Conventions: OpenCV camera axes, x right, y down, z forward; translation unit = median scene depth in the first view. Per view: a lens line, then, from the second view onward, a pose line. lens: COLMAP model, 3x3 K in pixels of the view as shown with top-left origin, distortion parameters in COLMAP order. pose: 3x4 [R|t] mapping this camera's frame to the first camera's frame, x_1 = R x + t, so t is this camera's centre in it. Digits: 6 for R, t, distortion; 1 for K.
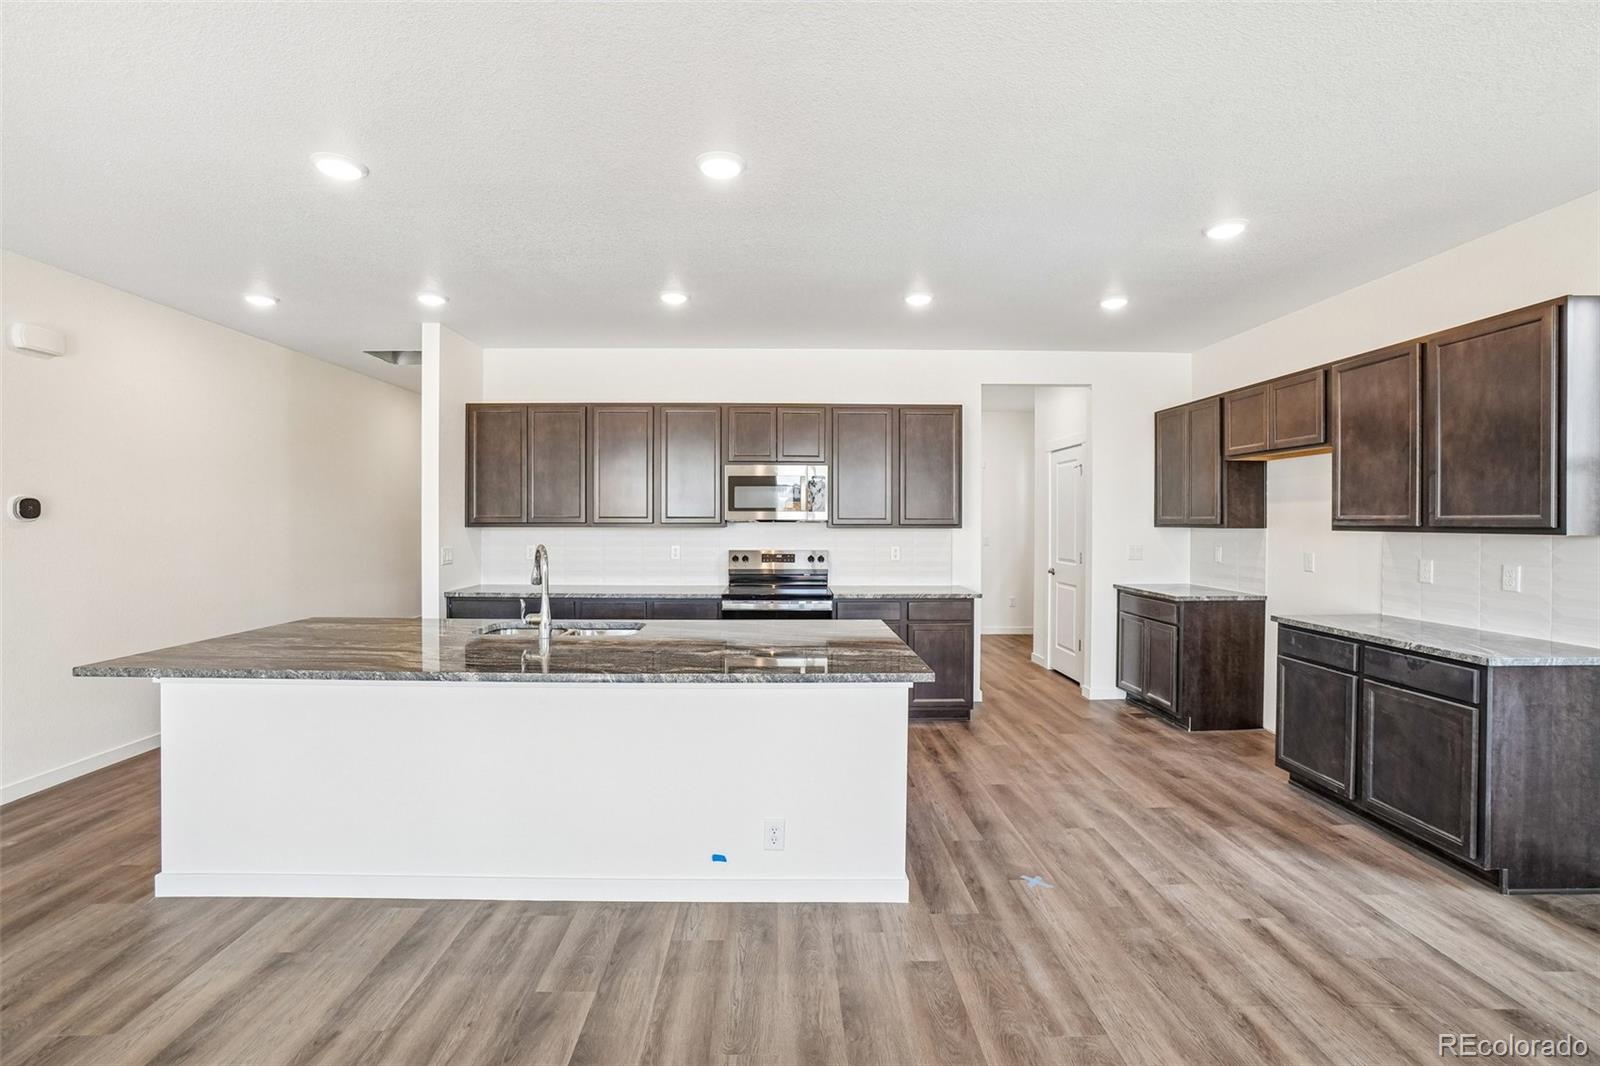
lens RADIAL K [[711.8, 0, 794.1], [0, 711.8, 525.0], [0, 0, 1]] dist [-0.067759, 0.024858]
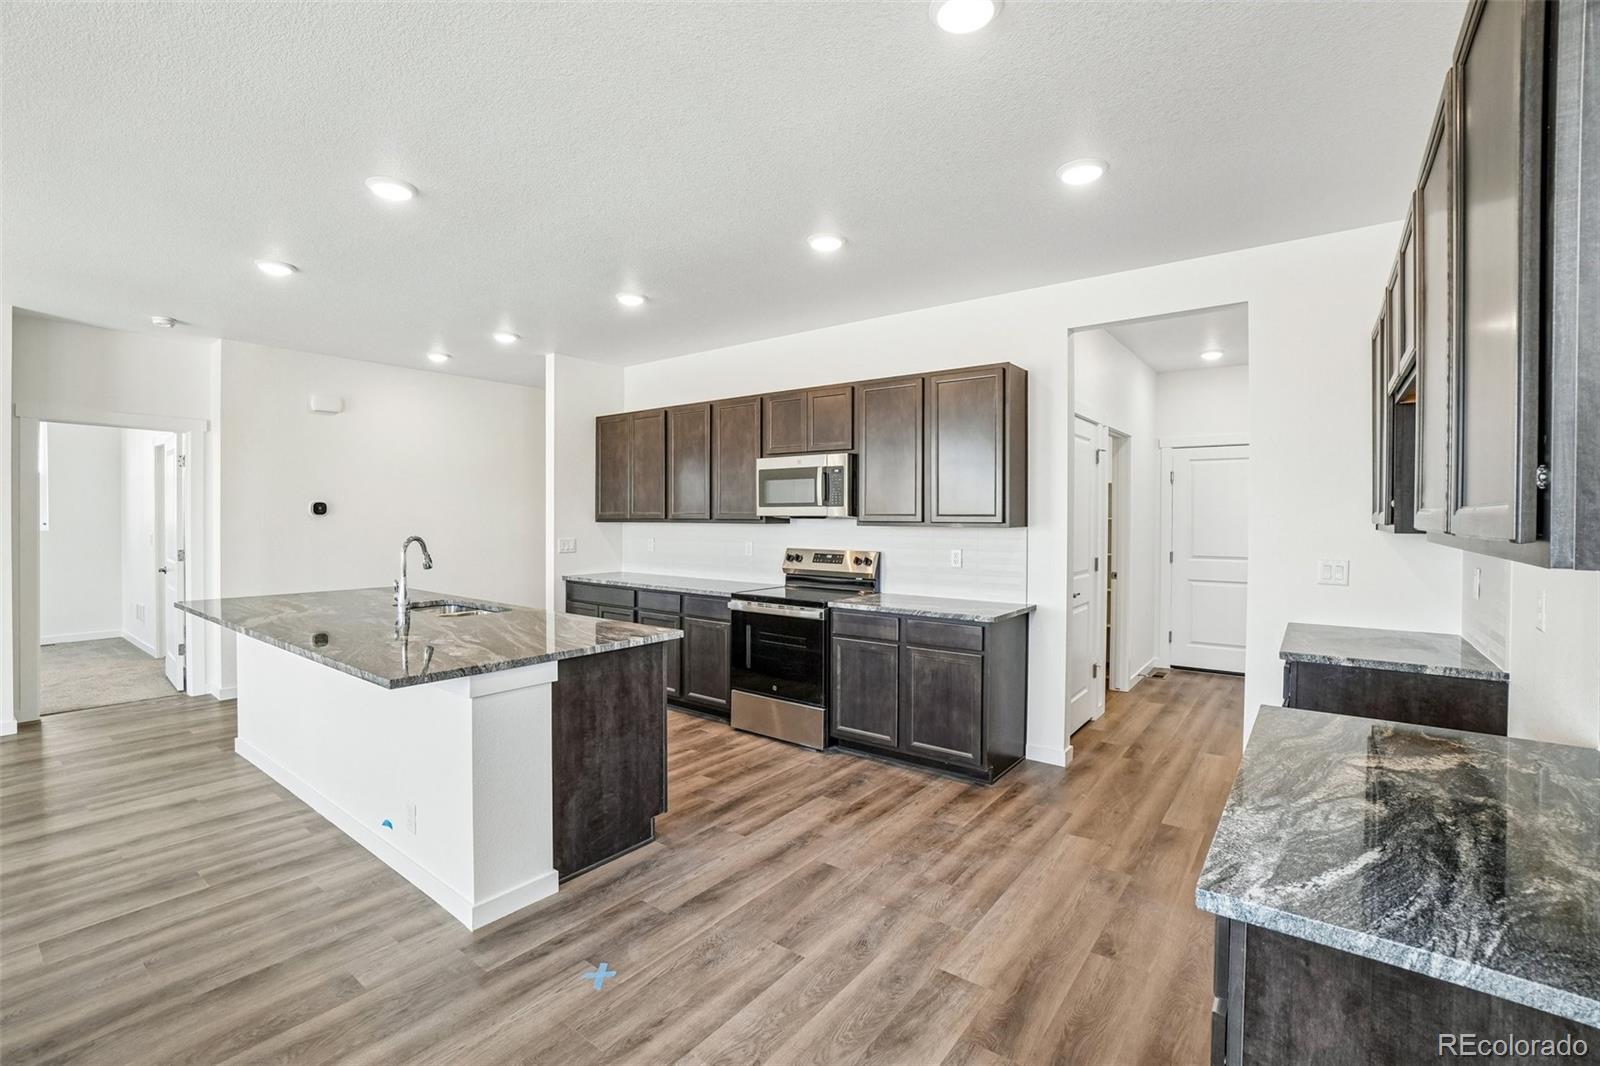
lens RADIAL K [[711.8, 0, 794.1], [0, 711.8, 525.0], [0, 0, 1]] dist [-0.067759, 0.024858]
pose [[0.778771, 0.008795, -0.627247, 0.805124], [-0.006878, 0.999961, 0.005481, -0.001568], [0.627271, 0.000045, 0.778801, 0.424746]]
